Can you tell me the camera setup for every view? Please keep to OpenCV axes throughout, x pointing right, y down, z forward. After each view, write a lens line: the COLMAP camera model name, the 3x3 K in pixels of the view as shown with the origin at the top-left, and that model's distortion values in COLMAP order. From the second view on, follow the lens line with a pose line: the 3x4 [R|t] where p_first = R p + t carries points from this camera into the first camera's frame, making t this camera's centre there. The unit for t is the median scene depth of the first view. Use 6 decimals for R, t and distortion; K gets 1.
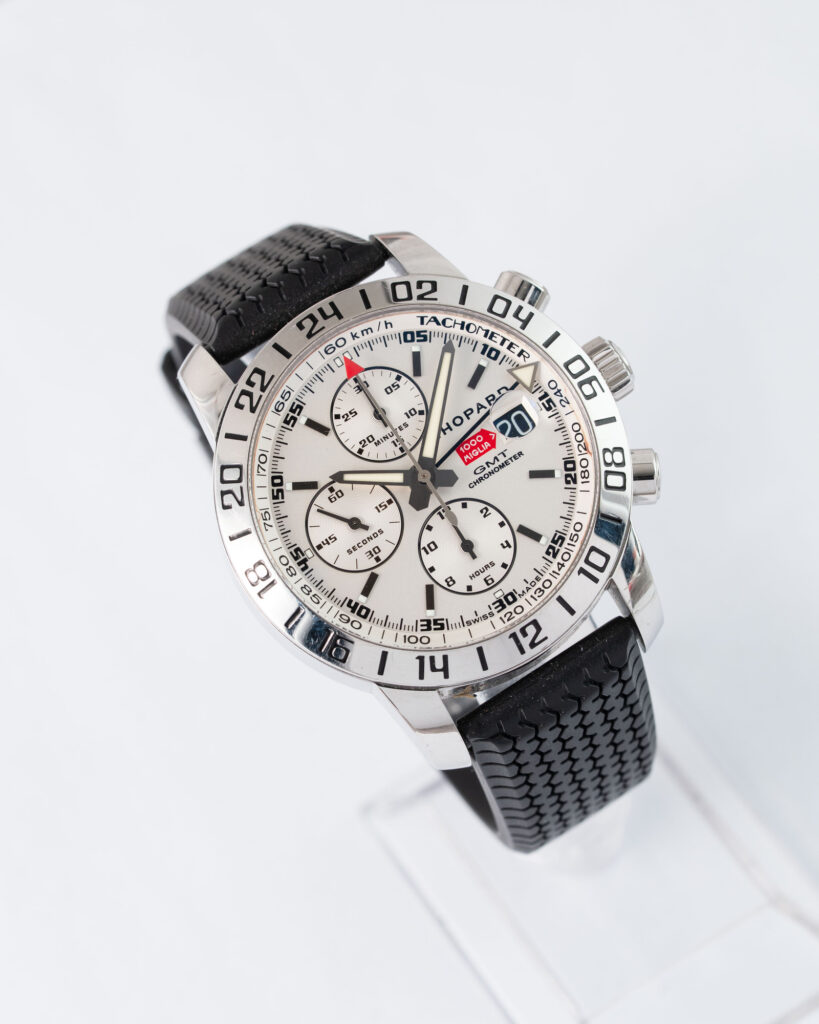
lens RADIAL K [[4491.5, 0, 406.8], [0, 4491.5, 514.3], [0, 0, 1]] dist [-0.188013, 0.000000]
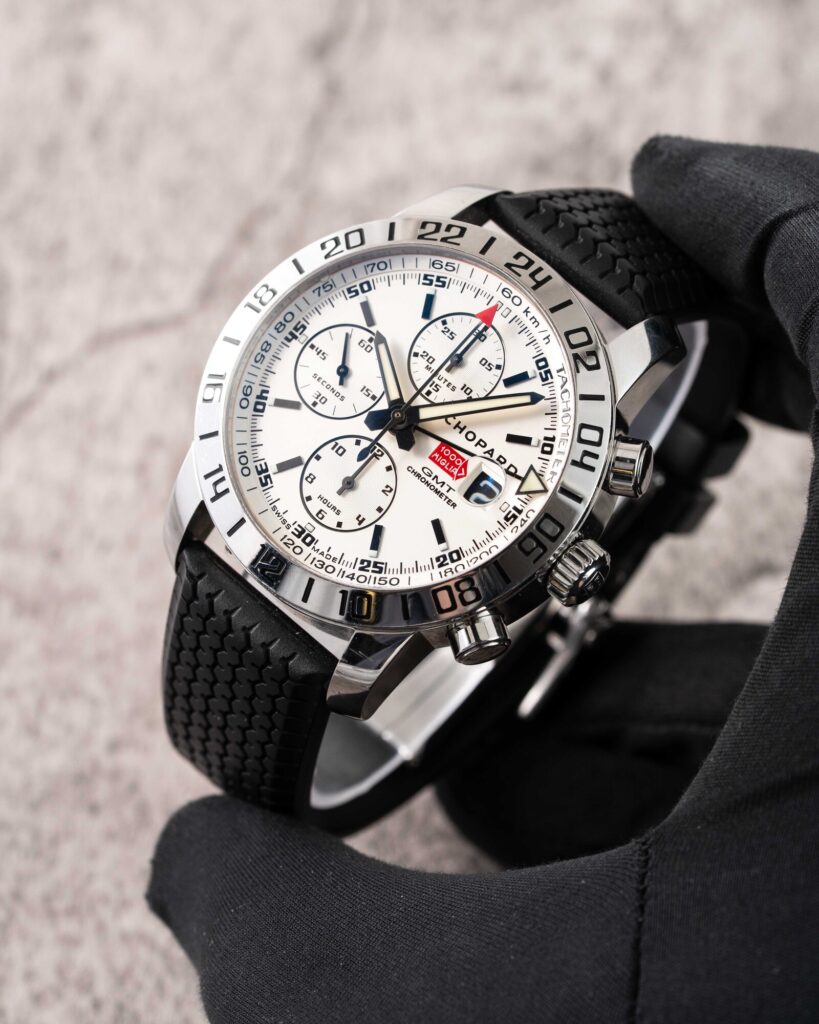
lens RADIAL K [[4491.5, 0, 410.1], [0, 4491.5, 511.0], [0, 0, 1]] dist [-0.188013, 0.000000]
pose [[0.232230, 0.908240, -0.348093, 0.360664], [-0.893582, 0.340566, 0.292448, -0.287286], [0.384161, 0.243135, 0.890677, 0.138020]]
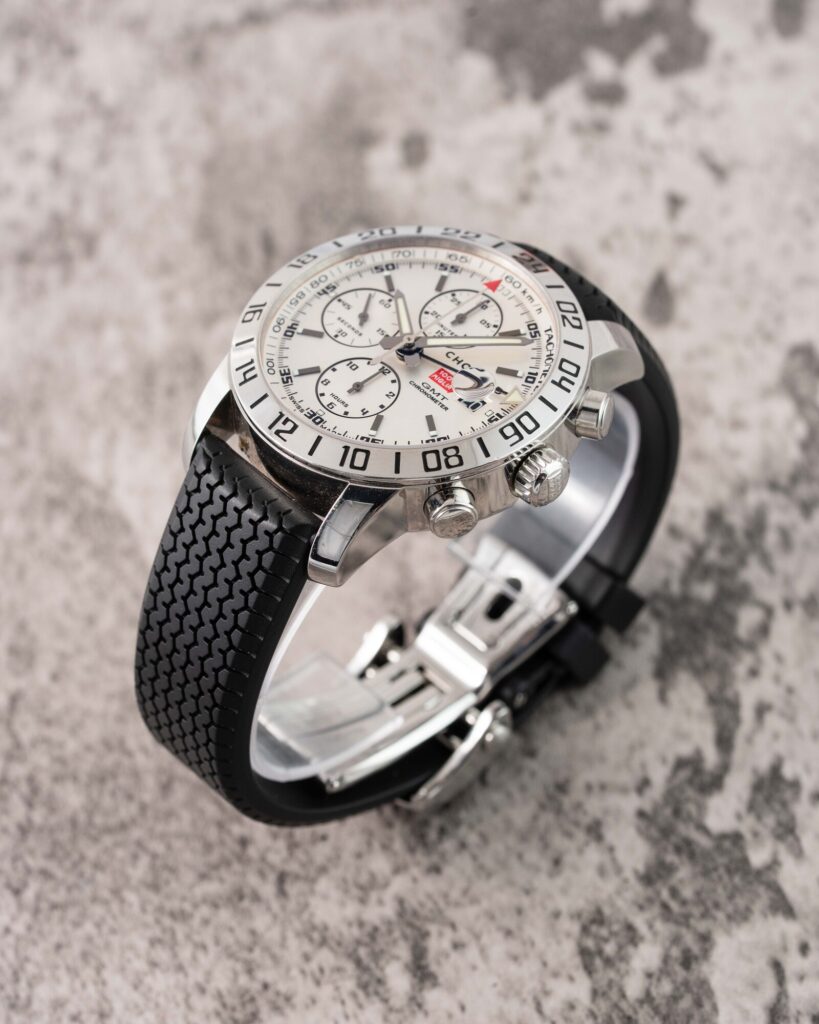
lens RADIAL K [[4491.5, 0, 409.9], [0, 4491.5, 511.9], [0, 0, 1]] dist [-0.188013, 0.000000]
pose [[0.143518, 0.694465, -0.705068, 0.848453], [-0.963459, 0.260860, 0.060824, -0.067345], [0.226164, 0.670575, 0.706526, 0.209781]]
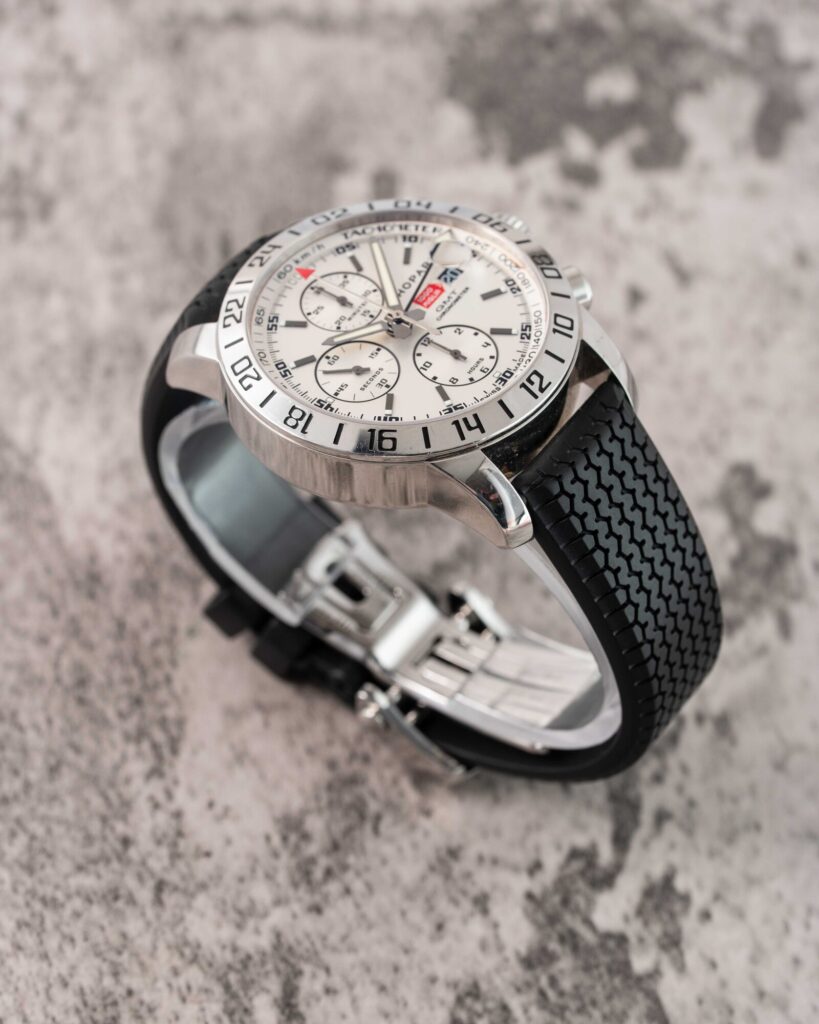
lens RADIAL K [[4491.5, 0, 409.2], [0, 4491.5, 511.3], [0, 0, 1]] dist [-0.188013, 0.000000]
pose [[0.924771, -0.322084, 0.202635, -0.242744], [0.380524, 0.781518, -0.494400, 0.600707], [0.000875, 0.534314, 0.845286, 0.050105]]
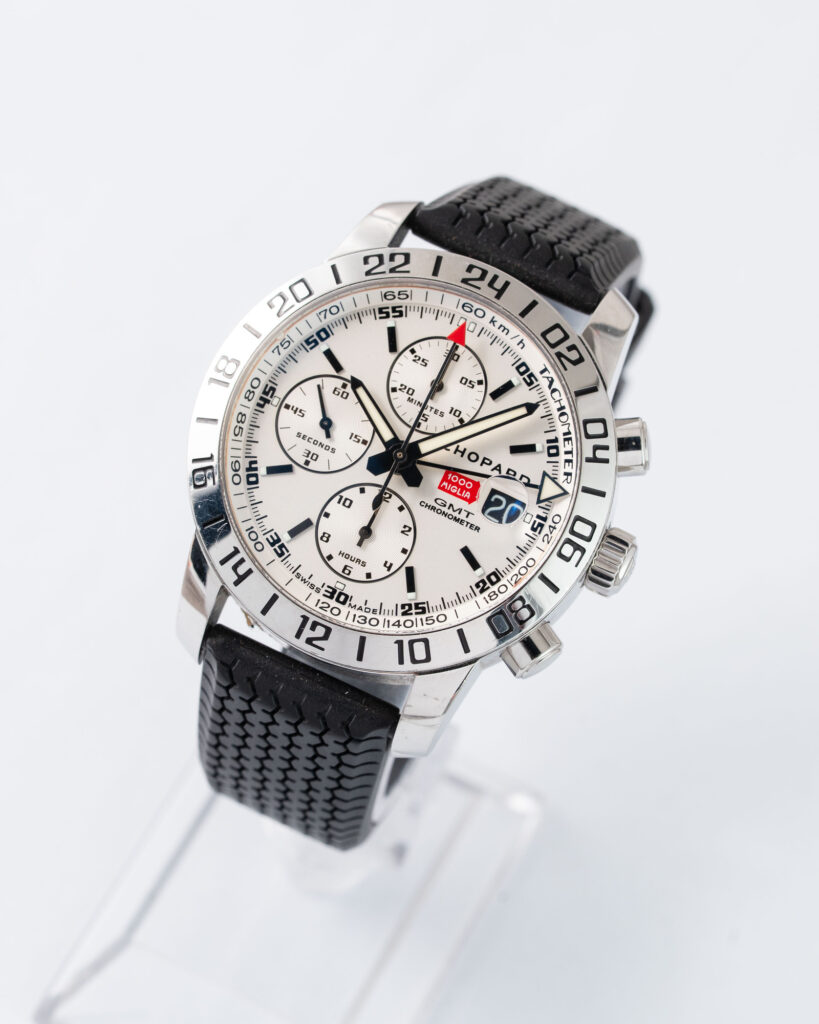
lens RADIAL K [[4491.5, 0, 410.0], [0, 4491.5, 516.7], [0, 0, 1]] dist [-0.188013, 0.000000]
pose [[0.510654, 0.834079, -0.208676, 0.217568], [-0.826974, 0.542890, 0.146234, -0.144353], [0.235259, 0.097894, 0.966990, 0.063158]]
